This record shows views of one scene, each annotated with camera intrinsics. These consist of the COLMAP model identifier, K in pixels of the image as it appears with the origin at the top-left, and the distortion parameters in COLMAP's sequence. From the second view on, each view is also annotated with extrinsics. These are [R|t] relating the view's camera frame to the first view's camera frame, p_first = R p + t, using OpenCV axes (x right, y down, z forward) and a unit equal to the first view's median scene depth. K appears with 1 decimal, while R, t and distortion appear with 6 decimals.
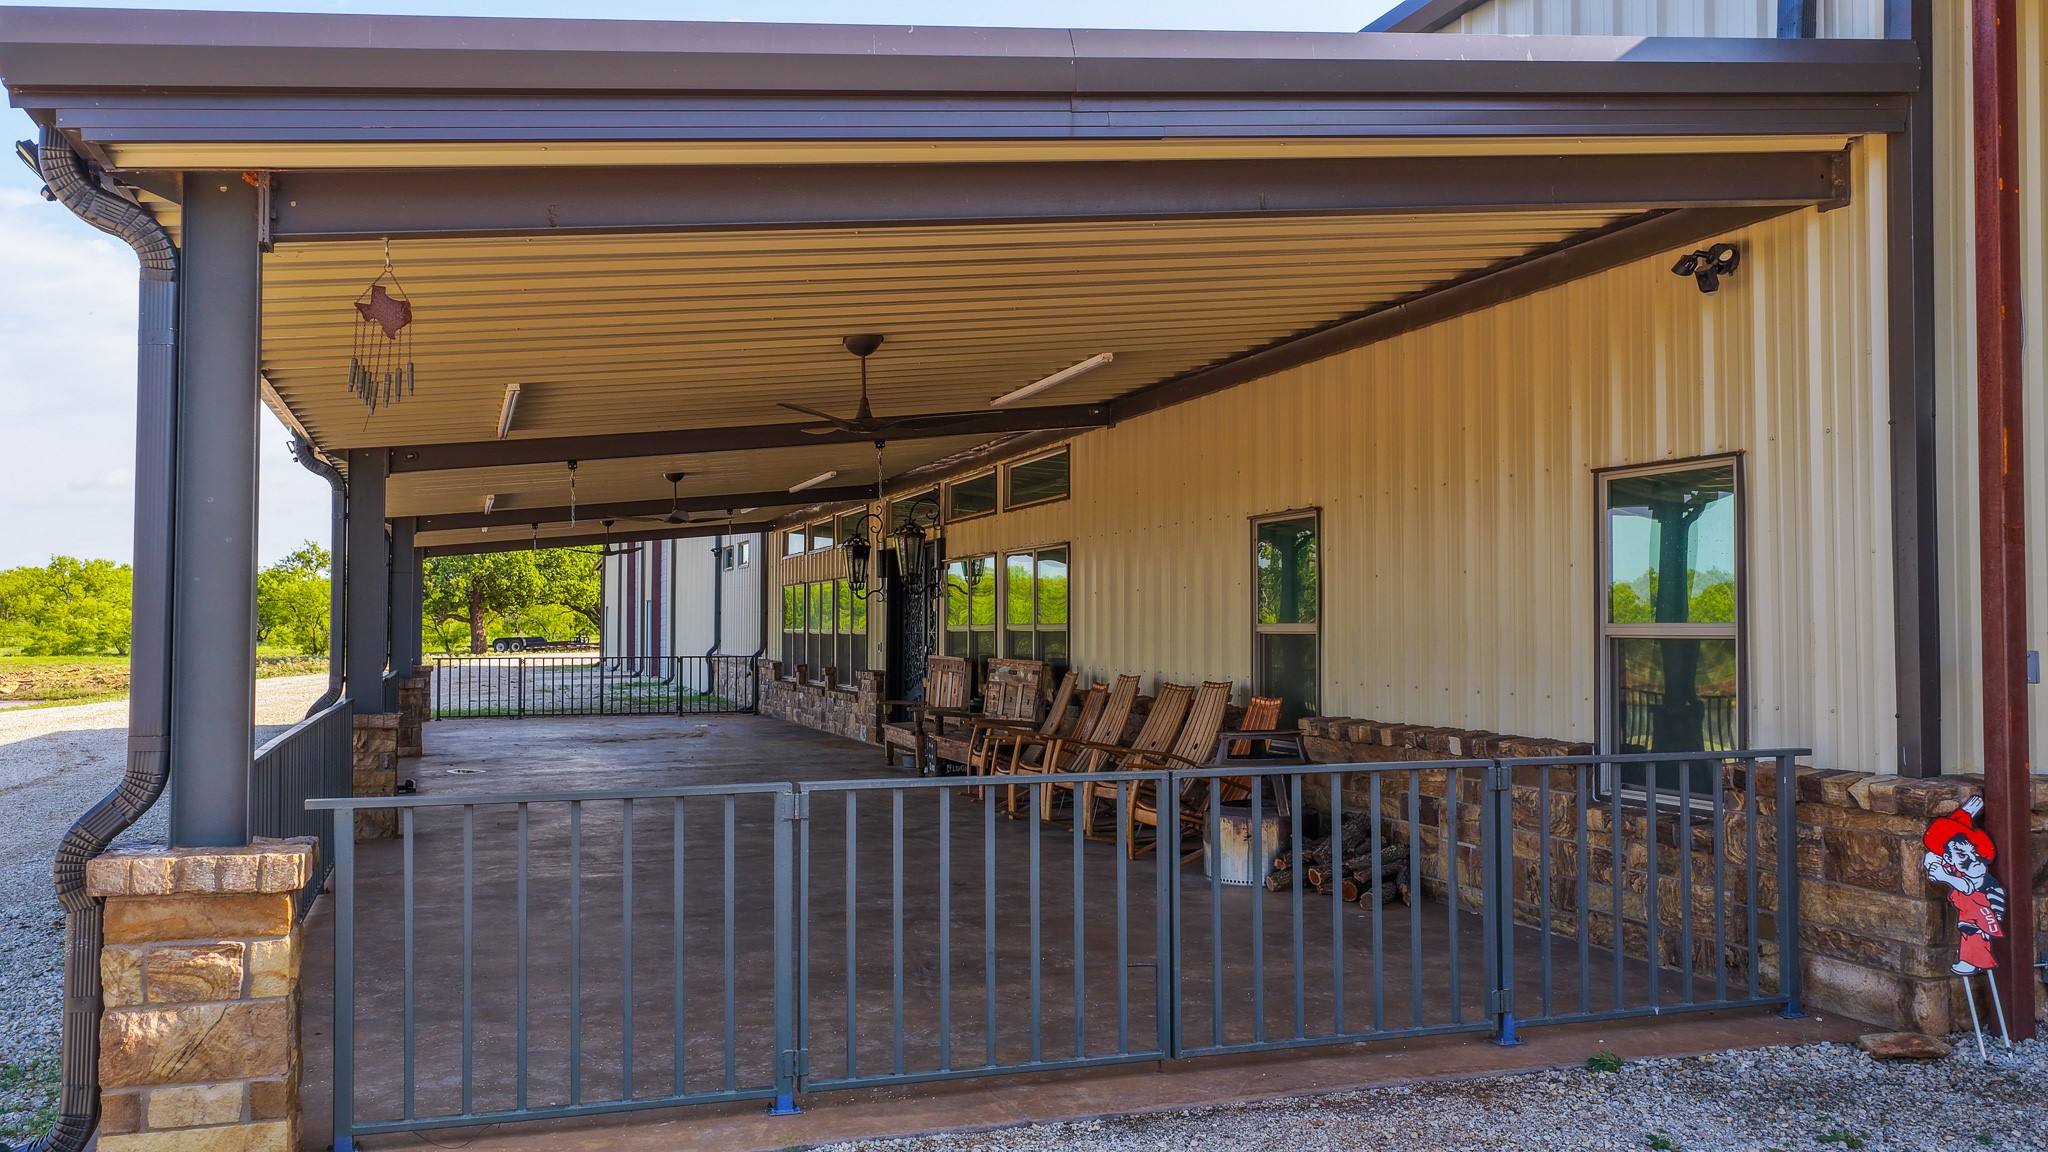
lens RADIAL K [[1683.3, 0, 1024.0], [0, 1683.3, 576.0], [0, 0, 1]] dist [-0.001535, 0.018706]
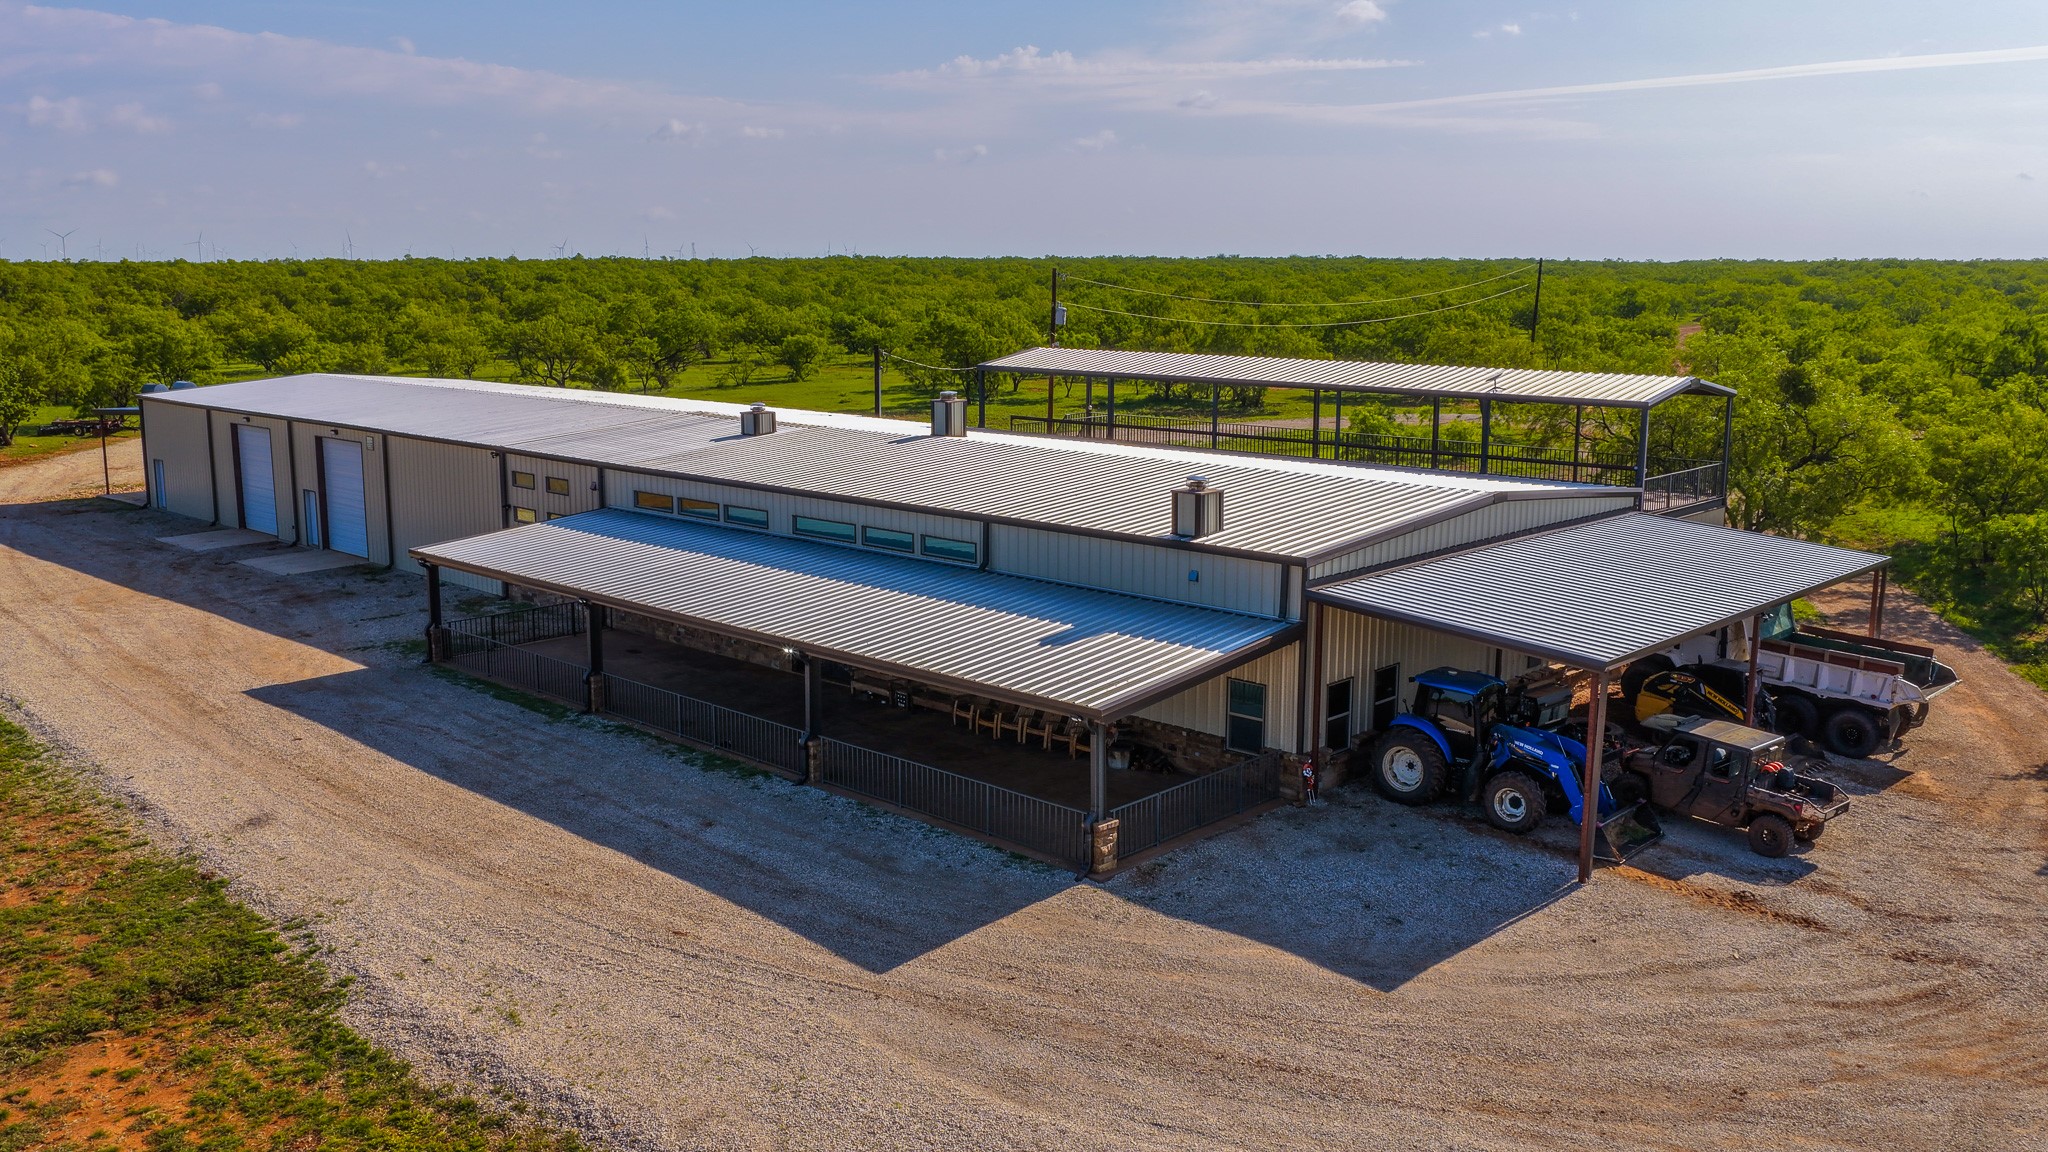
lens RADIAL K [[1683.3, 0, 1024.0], [0, 1683.3, 576.0], [0, 0, 1]] dist [-0.001535, 0.018706]
pose [[0.880902, -0.085979, 0.465423, -2.732163], [-0.012712, 0.978709, 0.204860, -1.545083], [-0.473127, -0.186379, 0.861054, -3.147950]]
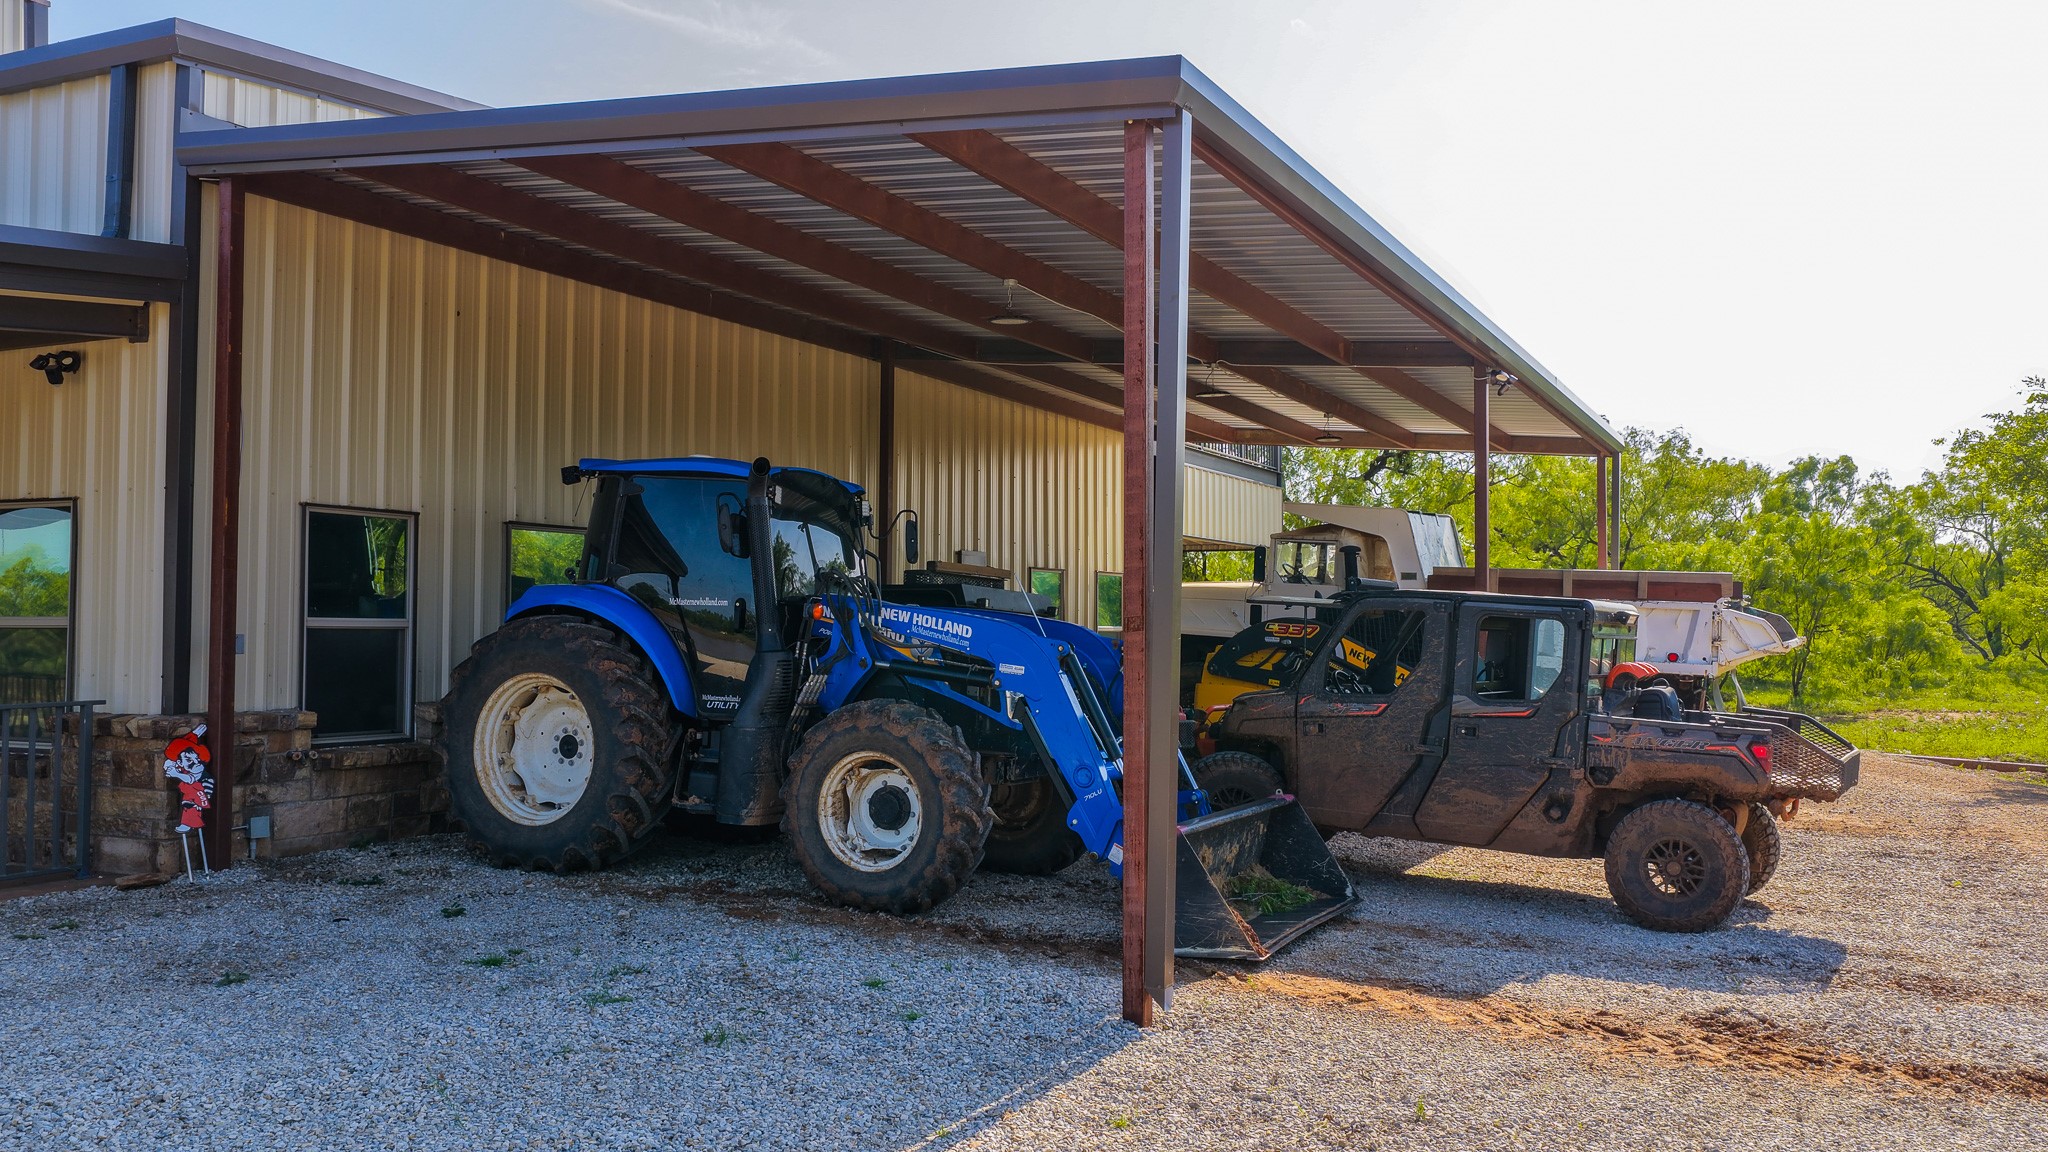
lens RADIAL K [[1683.3, 0, 1024.0], [0, 1683.3, 576.0], [0, 0, 1]] dist [-0.001535, 0.018706]
pose [[0.696179, 0.026994, 0.717360, -0.046906], [-0.025699, 0.999589, -0.012674, -0.010640], [-0.717408, -0.009612, 0.696587, -0.661802]]
